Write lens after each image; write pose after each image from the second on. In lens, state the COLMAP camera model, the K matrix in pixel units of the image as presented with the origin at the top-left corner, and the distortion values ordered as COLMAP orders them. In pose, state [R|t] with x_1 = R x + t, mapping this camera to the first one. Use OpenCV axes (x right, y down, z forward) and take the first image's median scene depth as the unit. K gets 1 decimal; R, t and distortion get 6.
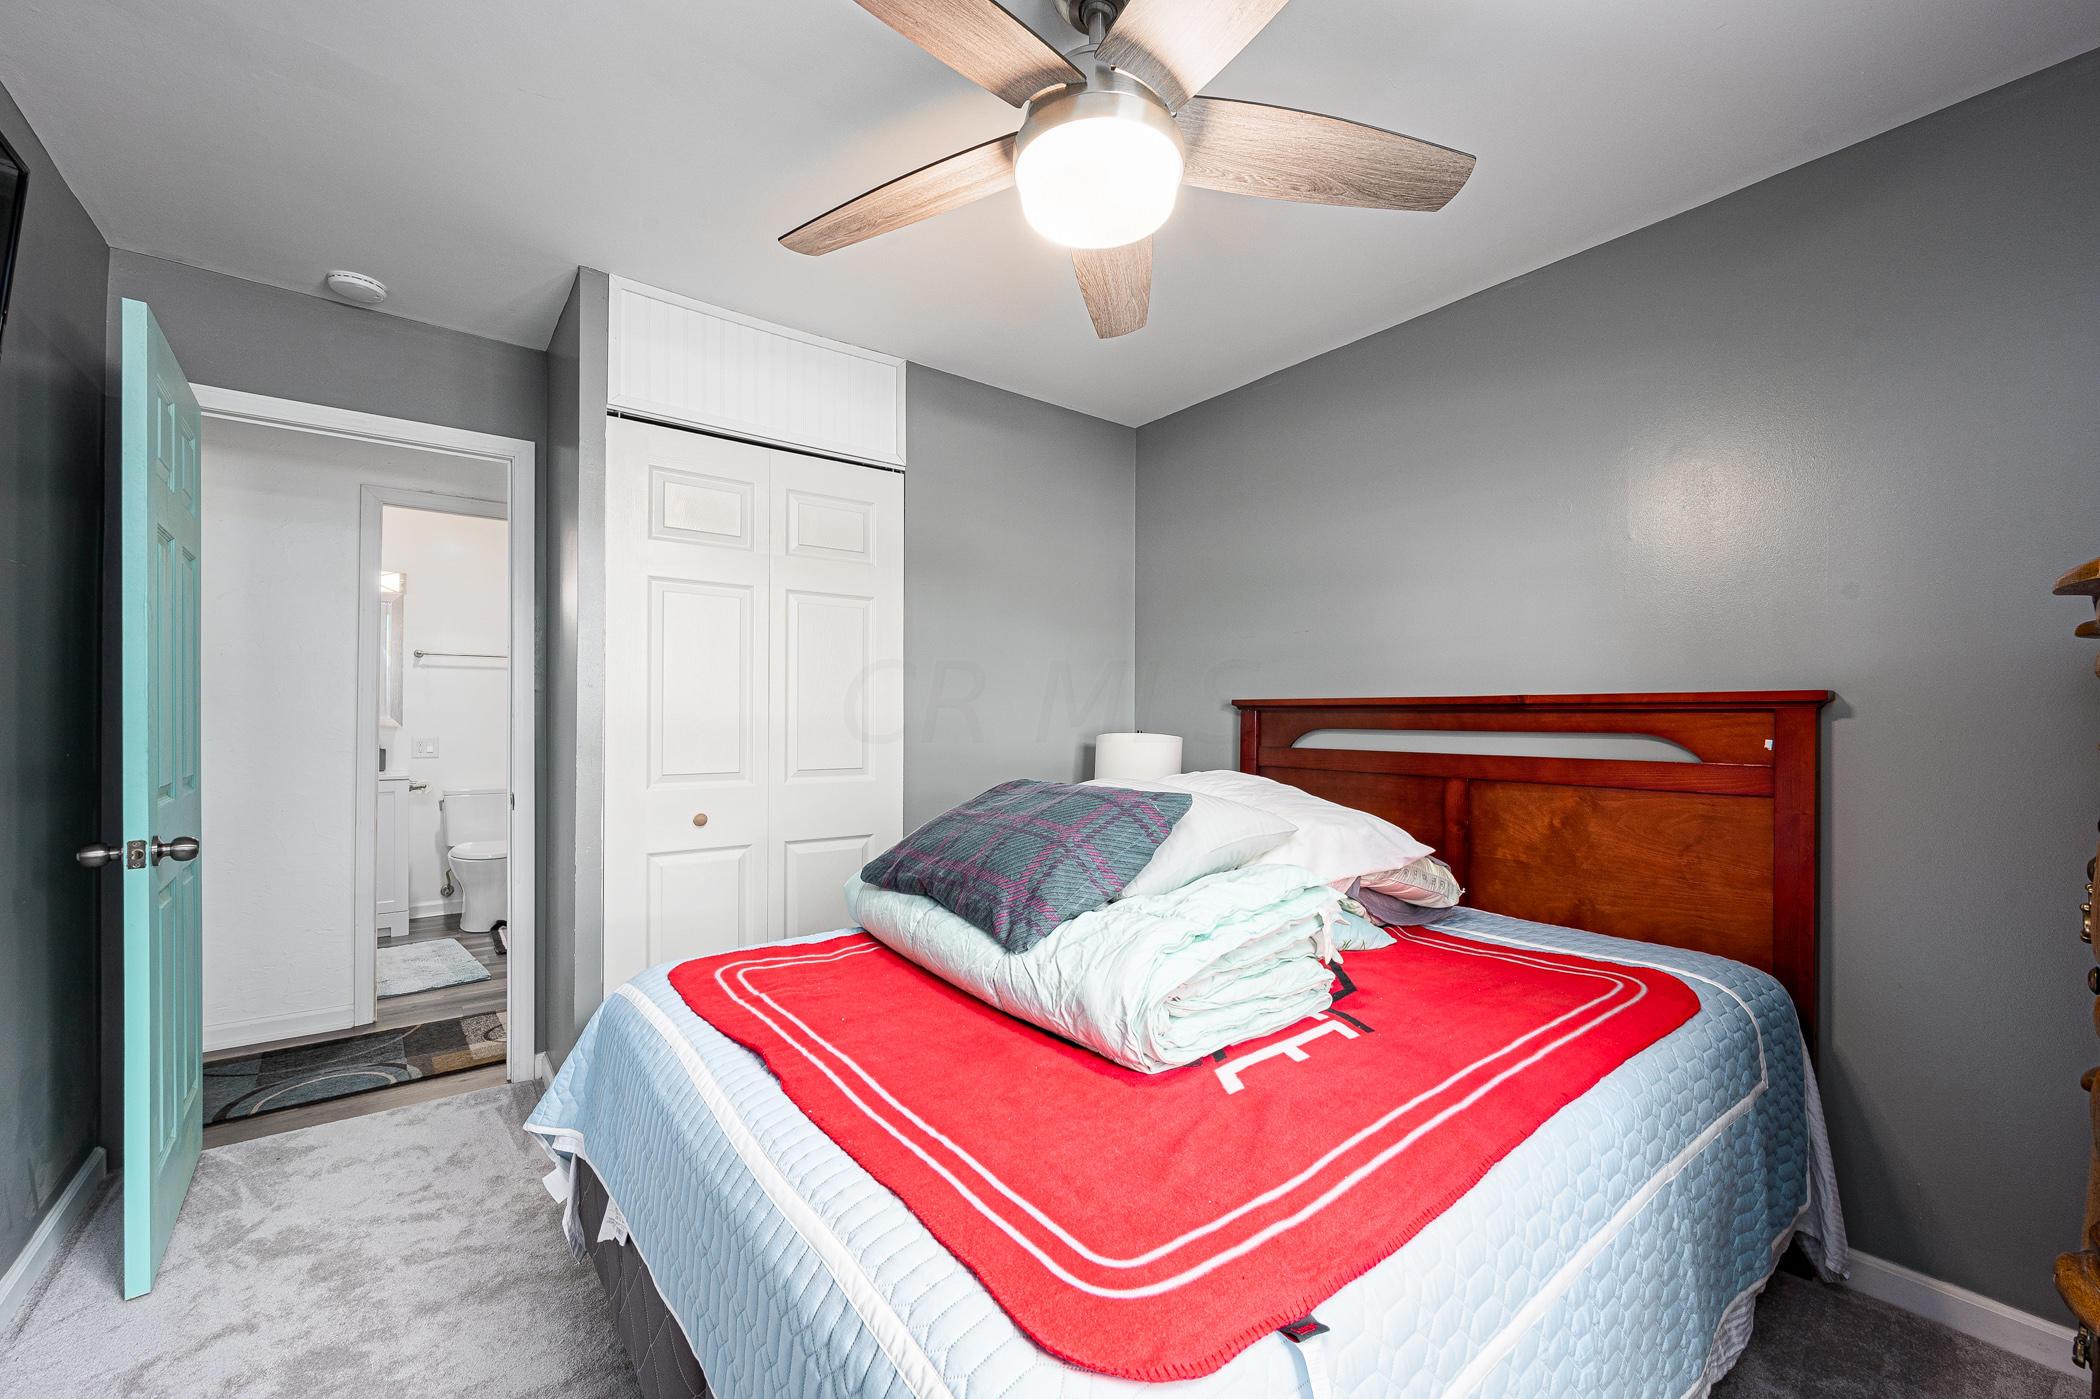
lens RADIAL K [[834.1, 0, 1051.5], [0, 834.1, 710.1], [0, 0, 1]] dist [-0.000728, 0.000189]
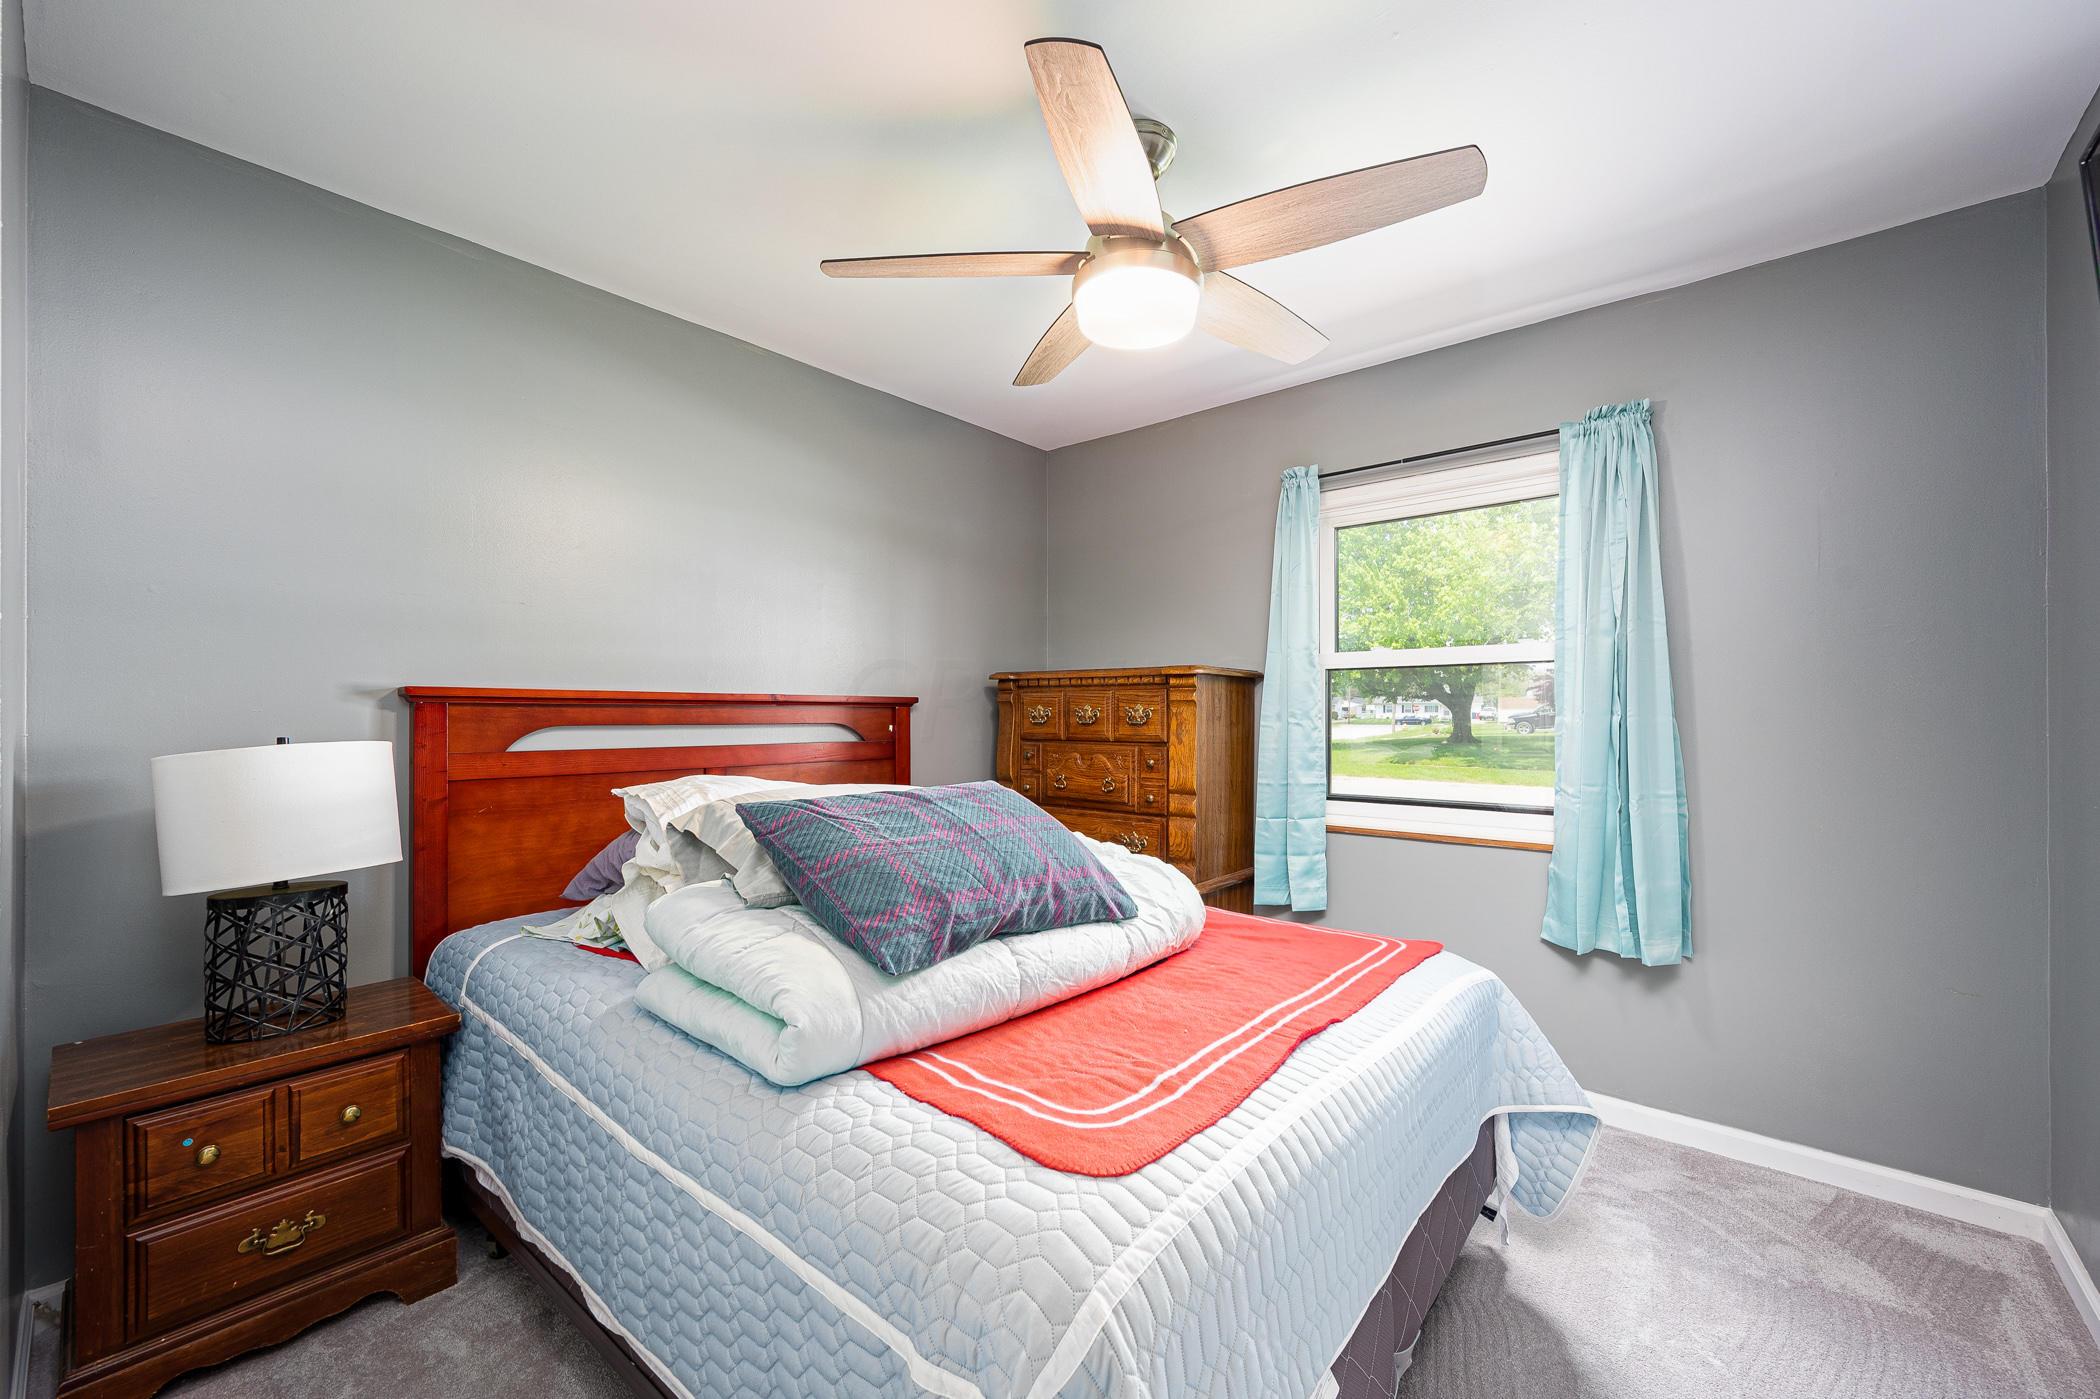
lens RADIAL K [[834.1, 0, 1052.7], [0, 834.1, 705.1], [0, 0, 1]] dist [-0.000728, 0.000189]
pose [[-0.200237, -0.000694, 0.979747, -0.883516], [-0.013402, 0.999908, -0.002031, -0.006002], [-0.979656, -0.013537, -0.200228, 1.018242]]
